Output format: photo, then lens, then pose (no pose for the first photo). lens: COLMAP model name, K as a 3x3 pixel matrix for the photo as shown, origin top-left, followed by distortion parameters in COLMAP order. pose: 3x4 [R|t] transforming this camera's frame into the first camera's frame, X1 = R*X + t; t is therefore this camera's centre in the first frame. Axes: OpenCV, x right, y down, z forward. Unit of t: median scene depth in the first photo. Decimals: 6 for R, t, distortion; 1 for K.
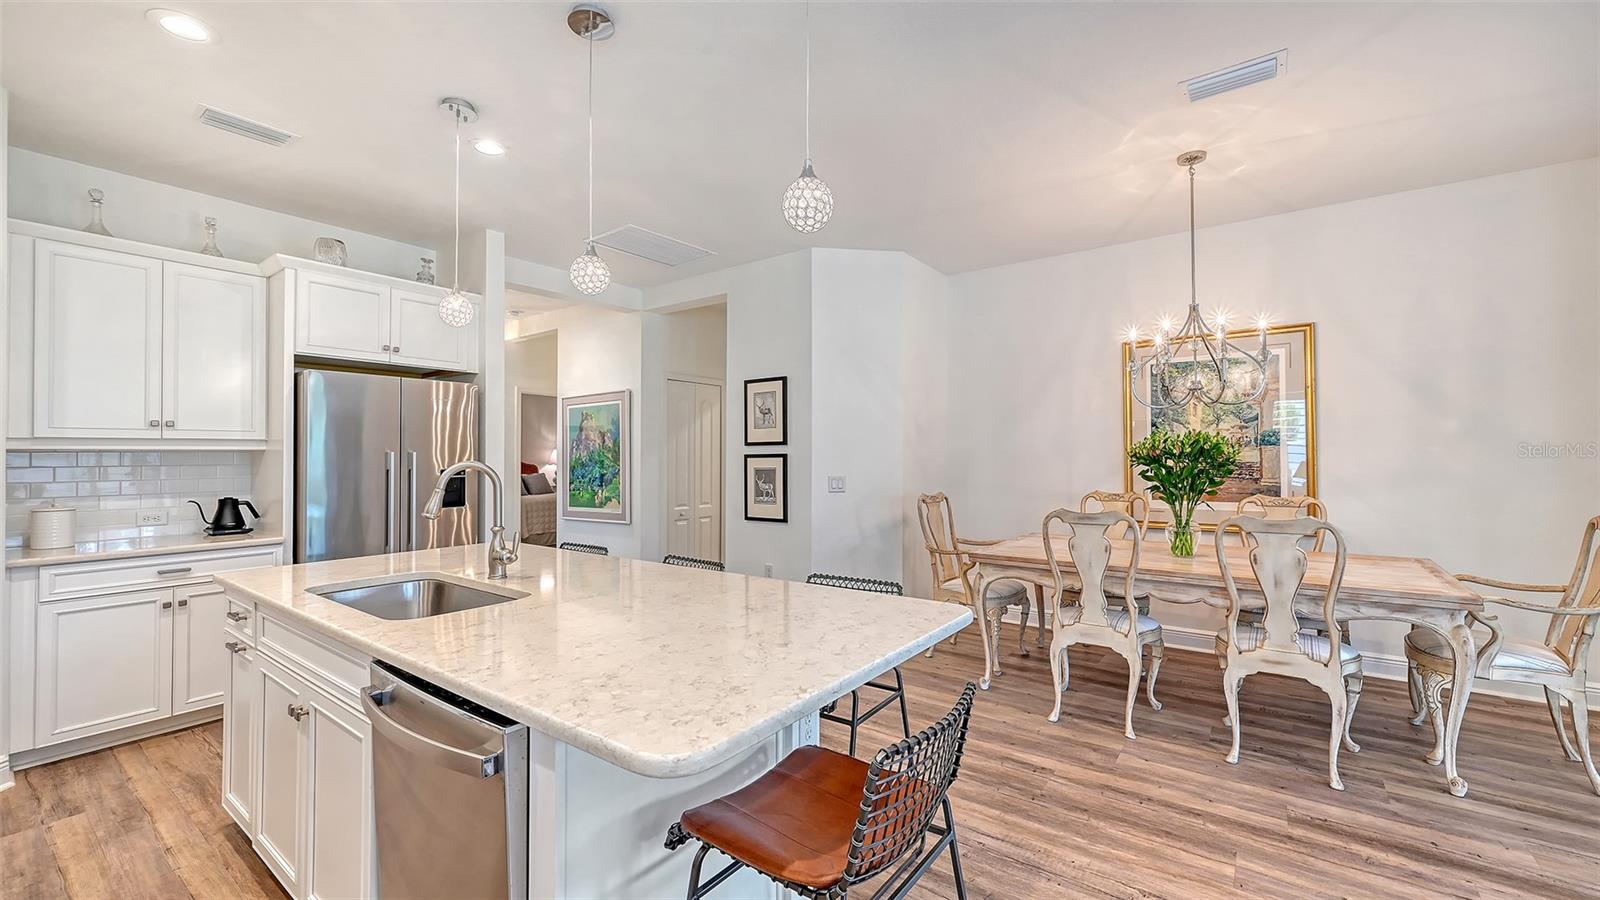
lens RADIAL K [[638.7, 0, 797.5], [0, 638.7, 442.7], [0, 0, 1]] dist [-0.003180, 0.000174]
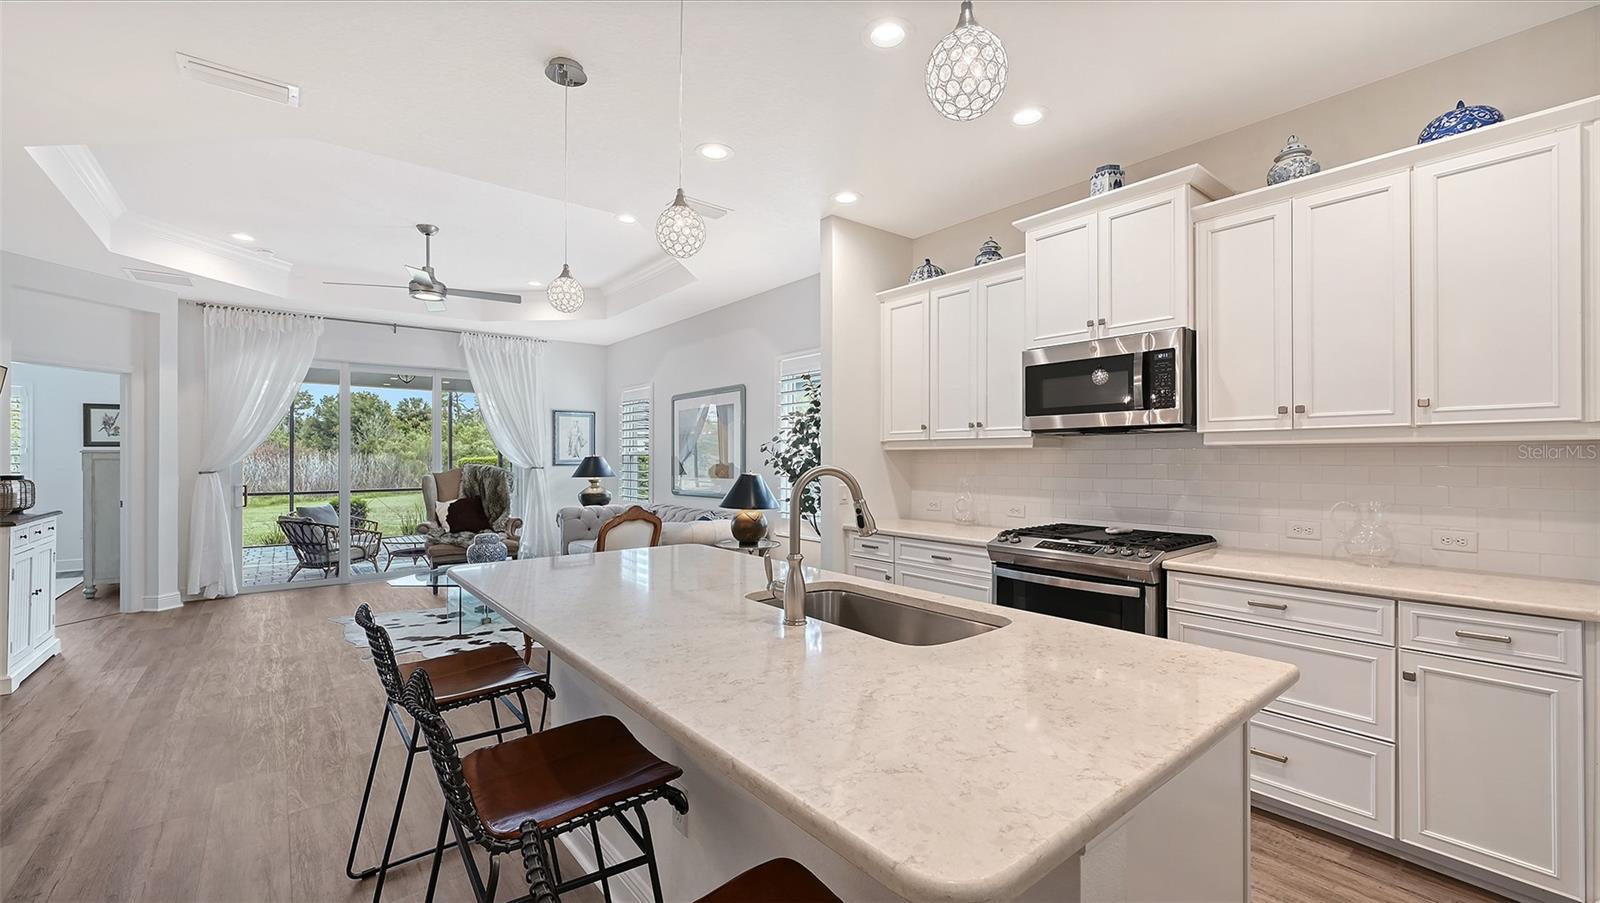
lens RADIAL K [[647.3, 0, 808.3], [0, 647.3, 454.8], [0, 0, 1]] dist [-0.003002, 0.000528]
pose [[-0.971028, 0.009926, 0.238761, -0.352062], [0.004112, 0.999683, -0.024836, 0.019392], [-0.238932, -0.023135, -0.970761, 0.913693]]
